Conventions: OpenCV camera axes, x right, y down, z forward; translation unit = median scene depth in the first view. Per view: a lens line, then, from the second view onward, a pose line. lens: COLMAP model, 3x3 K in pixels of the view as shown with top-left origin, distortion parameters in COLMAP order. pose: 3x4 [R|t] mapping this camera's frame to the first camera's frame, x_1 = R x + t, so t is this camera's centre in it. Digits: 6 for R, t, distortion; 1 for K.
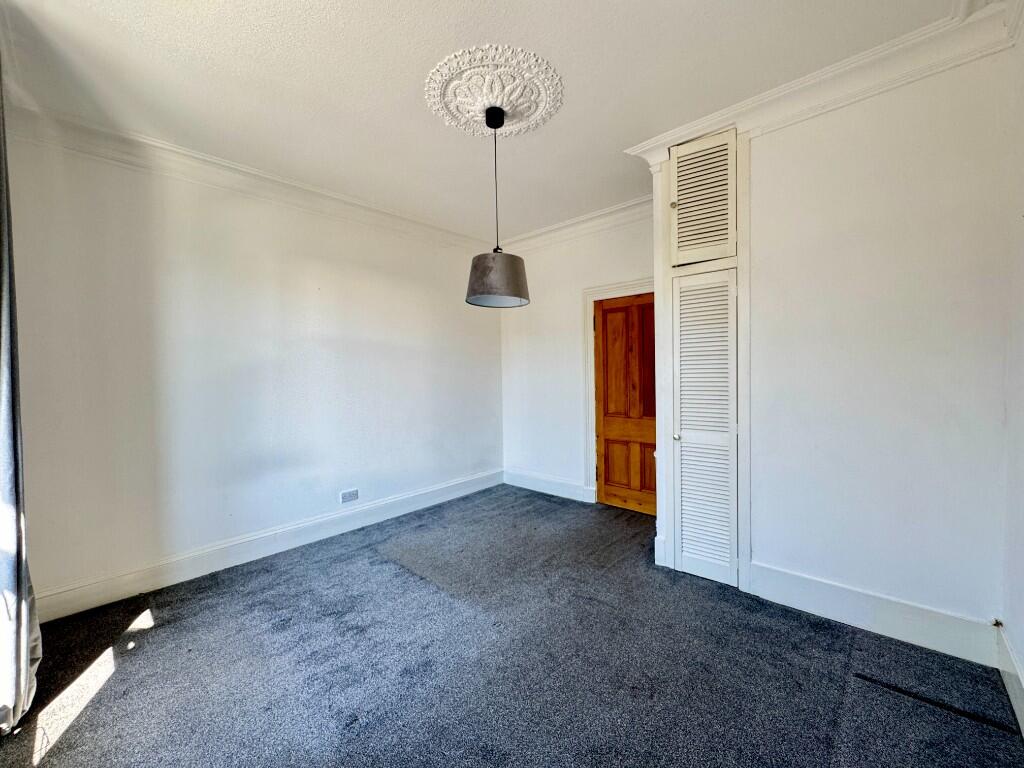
lens RADIAL K [[426.8, 0, 487.9], [0, 426.8, 403.7], [0, 0, 1]] dist [0.000938, 0.000185]
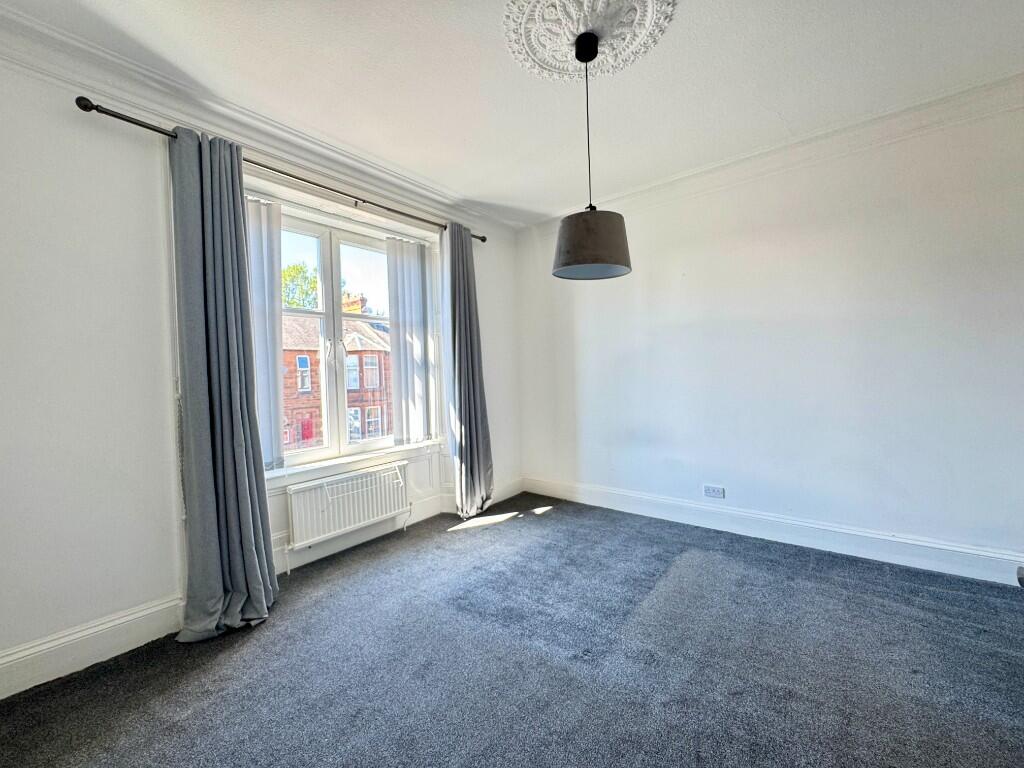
lens RADIAL K [[411.0, 0, 510.5], [0, 411.0, 383.4], [0, 0, 1]] dist [-0.000208, -0.000079]
pose [[0.091789, 0.047762, -0.994632, 0.654713], [-0.044819, 0.998035, 0.043789, -0.048518], [0.994769, 0.040560, 0.093749, 0.595608]]
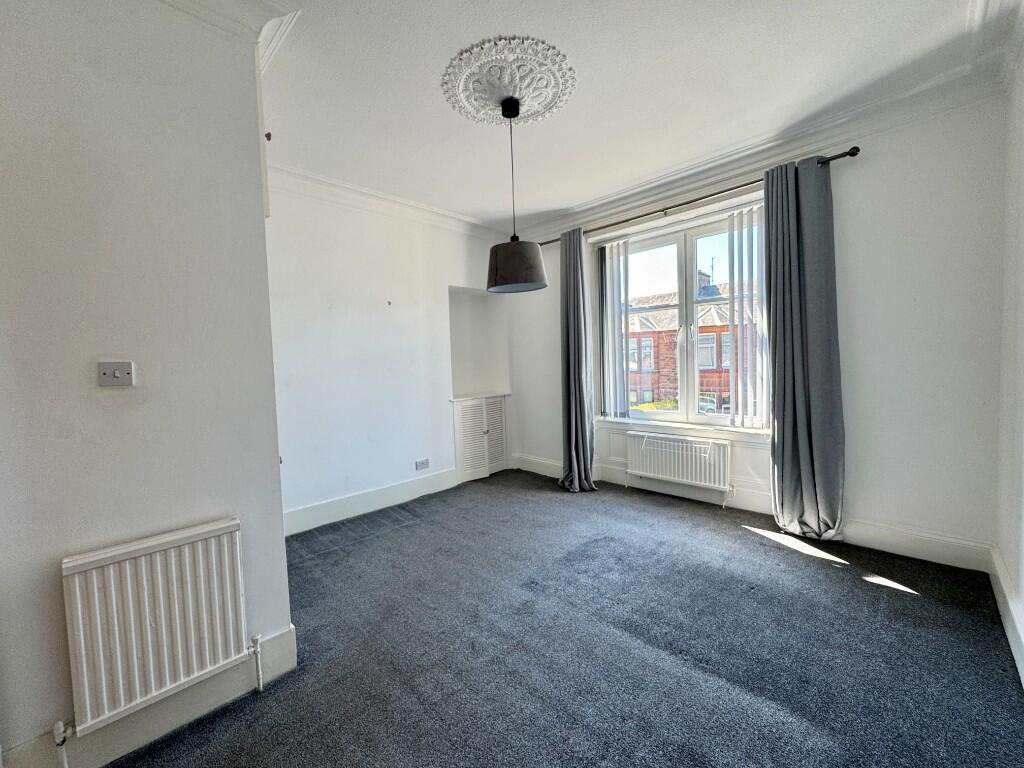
lens RADIAL K [[411.0, 0, 510.5], [0, 411.0, 383.4], [0, 0, 1]] dist [-0.000208, -0.000079]
pose [[-0.998363, 0.057062, 0.003894, 0.042390], [0.057090, 0.990109, 0.128162, -0.114363], [0.003458, 0.128174, -0.991746, 1.605743]]
